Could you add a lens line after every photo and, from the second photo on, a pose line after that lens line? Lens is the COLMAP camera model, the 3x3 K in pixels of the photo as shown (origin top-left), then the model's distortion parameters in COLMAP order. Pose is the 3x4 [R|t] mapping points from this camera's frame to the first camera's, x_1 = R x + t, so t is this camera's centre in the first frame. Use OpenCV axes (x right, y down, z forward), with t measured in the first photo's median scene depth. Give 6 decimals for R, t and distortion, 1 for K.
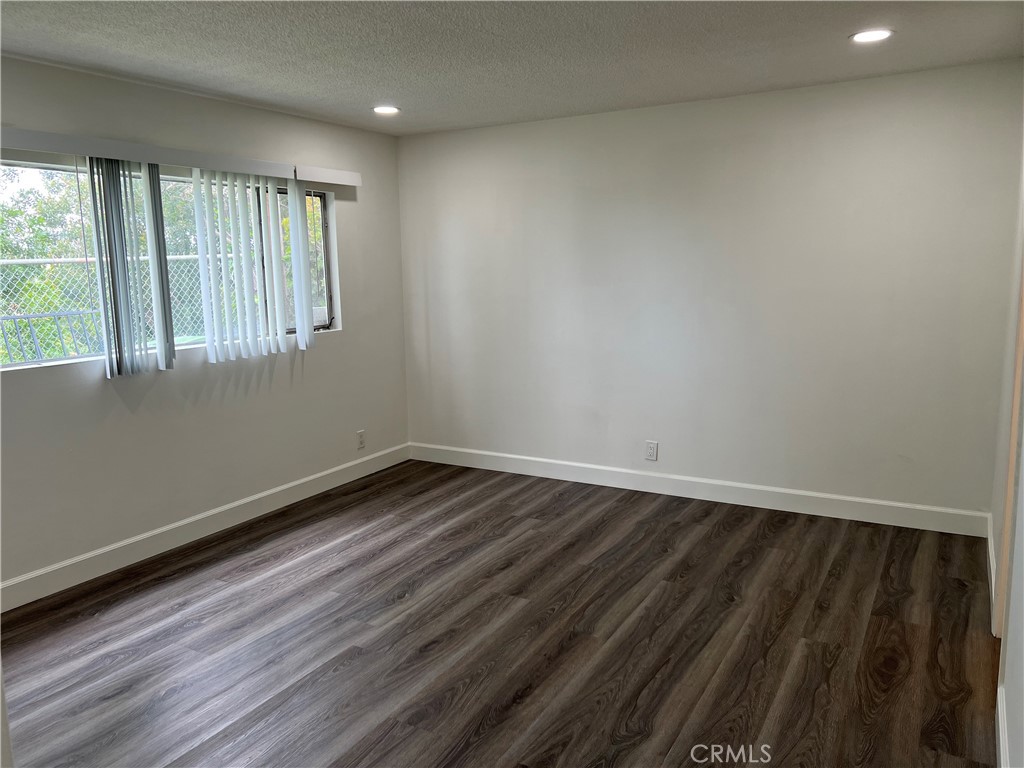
lens RADIAL K [[777.6, 0, 512.0], [0, 777.6, 384.0], [0, 0, 1]] dist [0.013399, 0.000858]
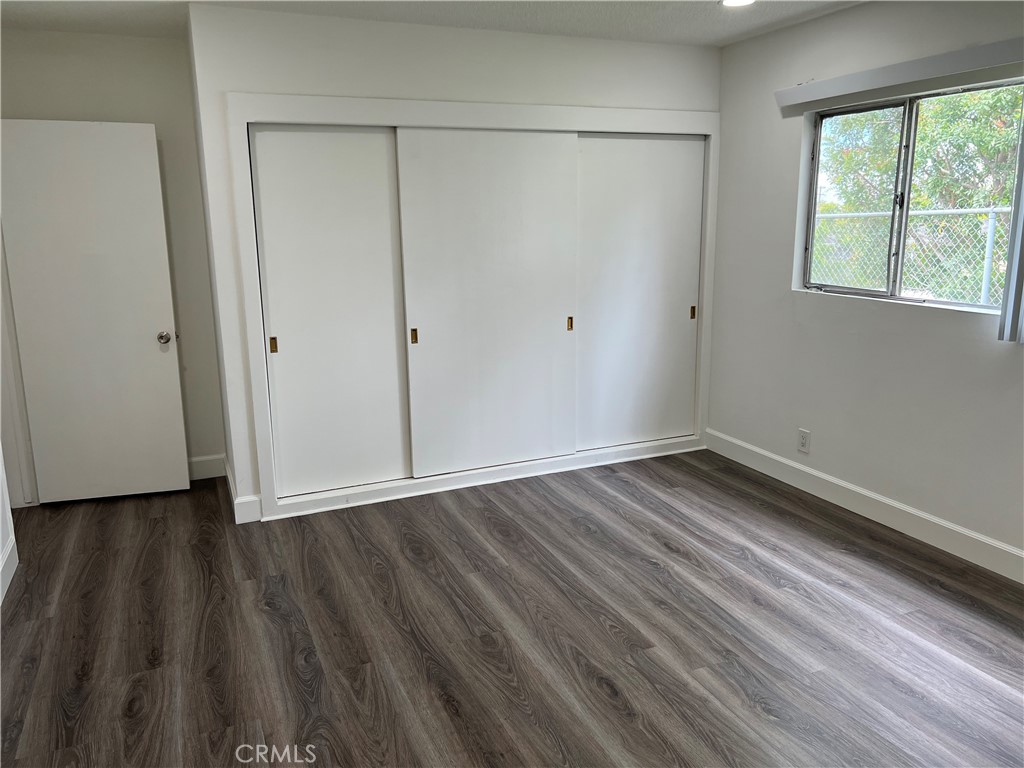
lens RADIAL K [[777.6, 0, 512.0], [0, 777.6, 384.0], [0, 0, 1]] dist [0.013399, 0.000858]
pose [[-0.601767, 0.199771, -0.773284, 0.501843], [-0.096778, 0.942839, 0.318886, -0.204278], [0.792787, 0.266732, -0.548036, 1.232709]]
